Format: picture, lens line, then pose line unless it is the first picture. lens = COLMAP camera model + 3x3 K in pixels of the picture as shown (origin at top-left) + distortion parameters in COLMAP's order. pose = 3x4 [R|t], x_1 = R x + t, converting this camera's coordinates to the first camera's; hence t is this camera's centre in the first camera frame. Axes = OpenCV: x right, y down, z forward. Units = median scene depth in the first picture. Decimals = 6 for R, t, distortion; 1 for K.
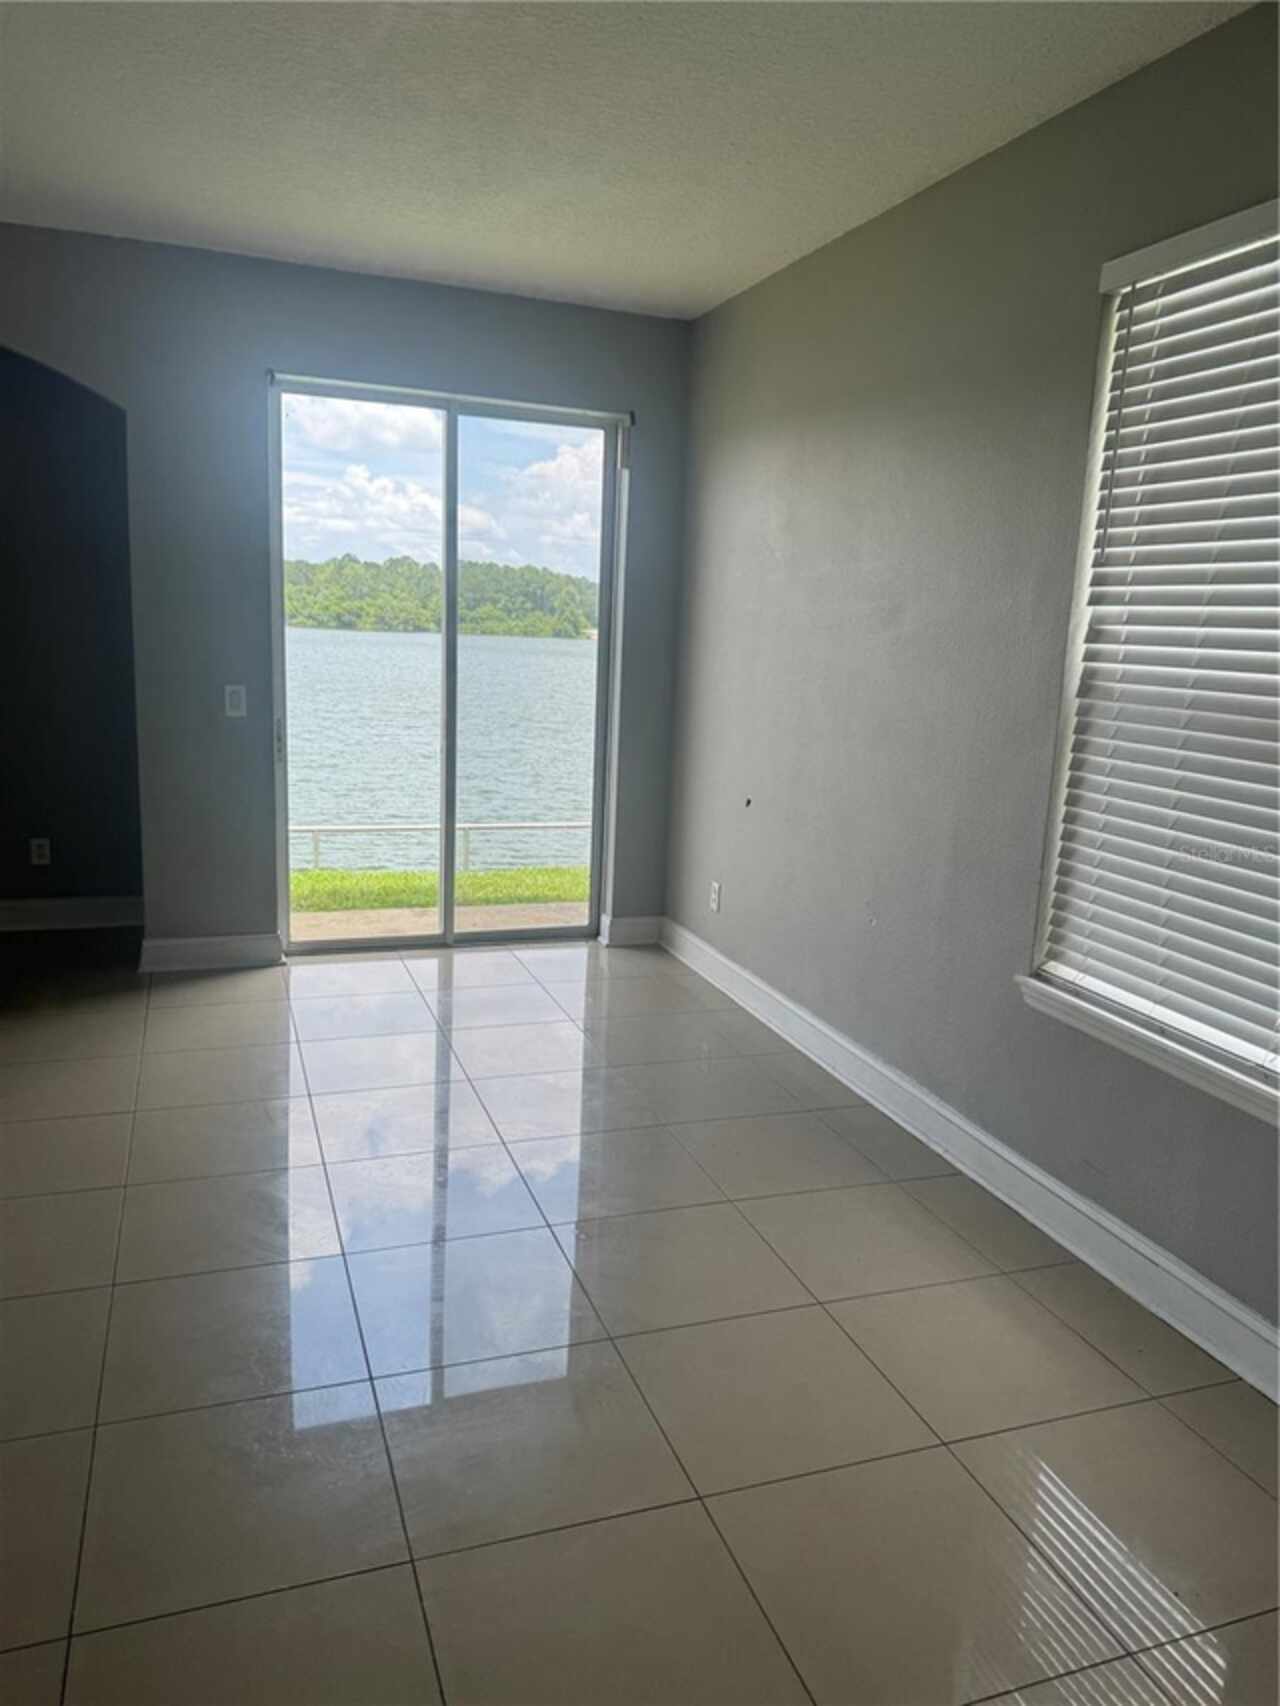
lens RADIAL K [[1216.1, 0, 680.8], [0, 1216.1, 872.5], [0, 0, 1]] dist [0.036072, -0.003019]
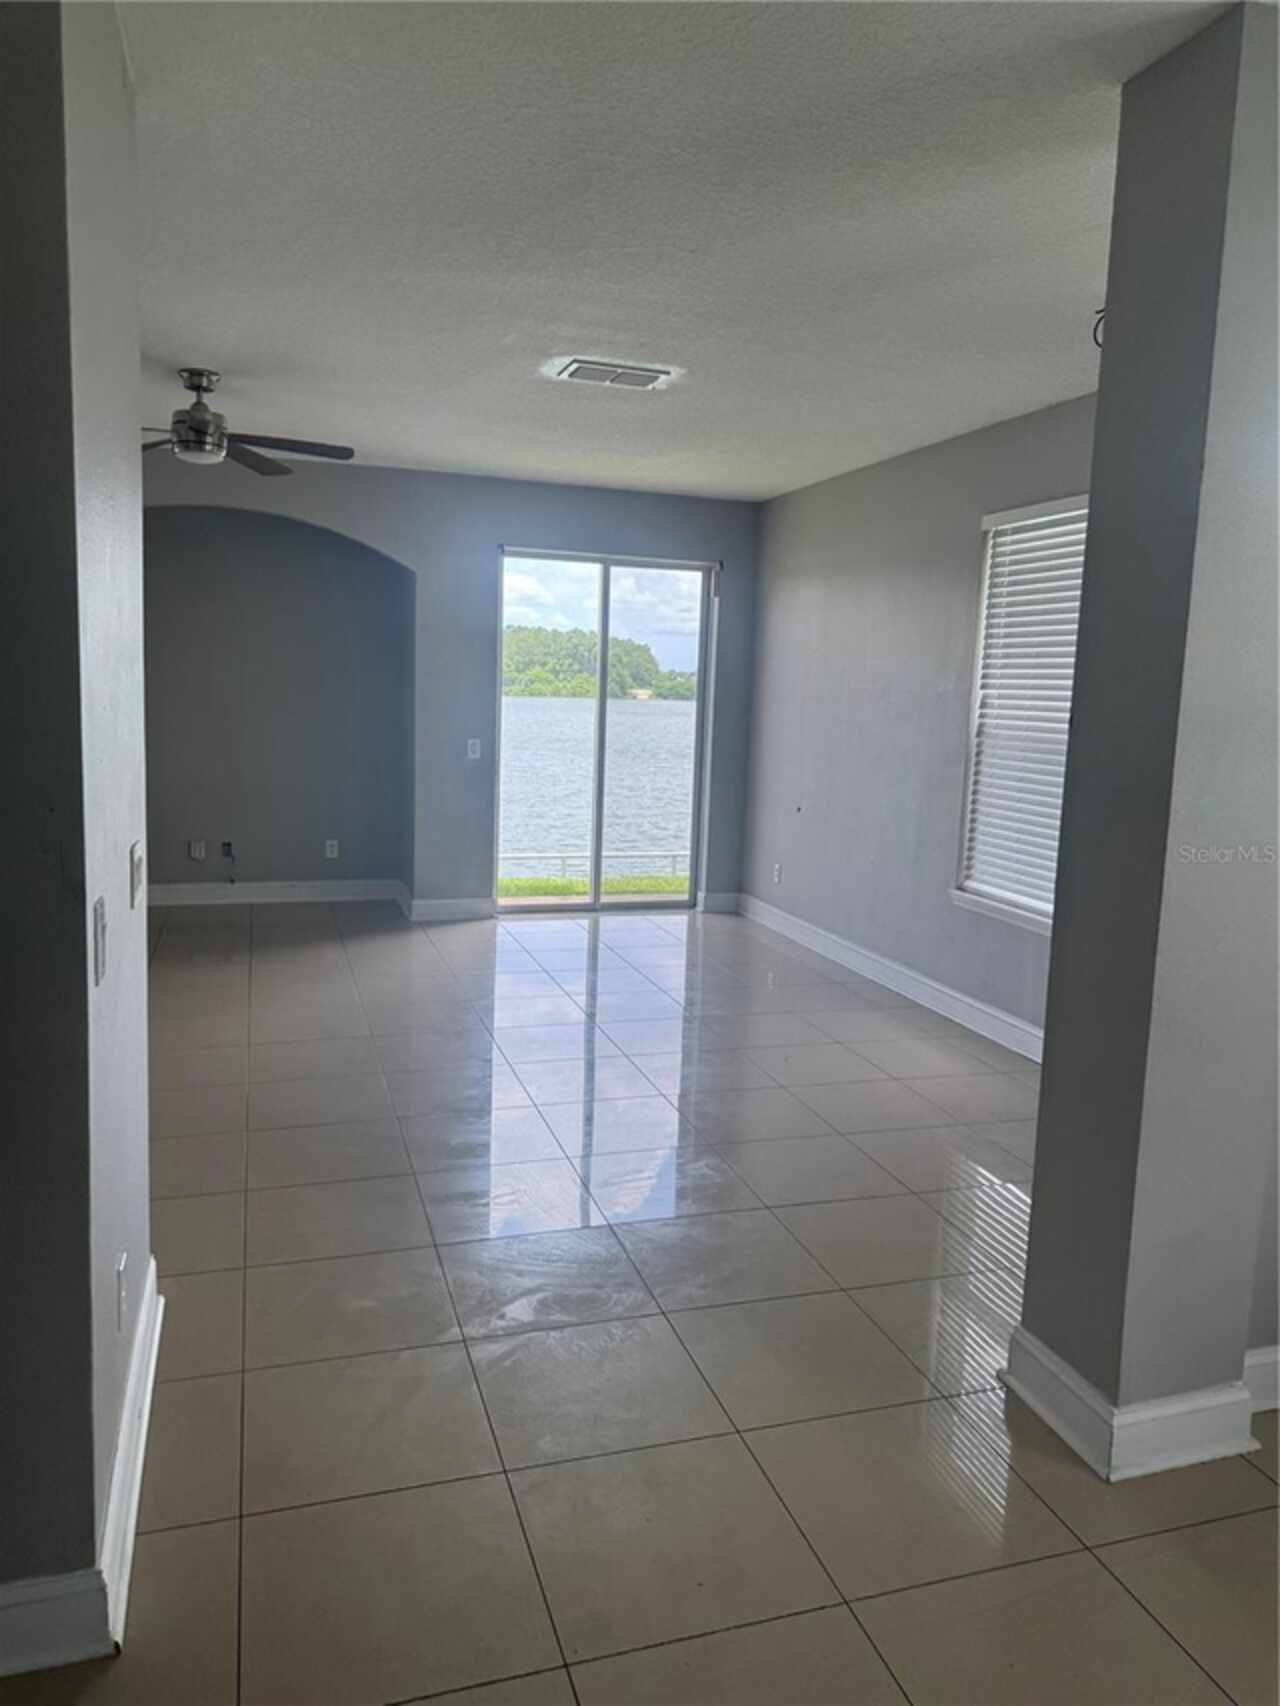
lens RADIAL K [[1216.6, 0, 639.0], [0, 1216.6, 859.8], [0, 0, 1]] dist [0.047037, -0.054315]
pose [[0.997535, -0.002883, -0.070113, -0.034564], [-0.001153, 0.998347, -0.057462, 0.084484], [0.070163, 0.057401, 0.995883, -0.495023]]
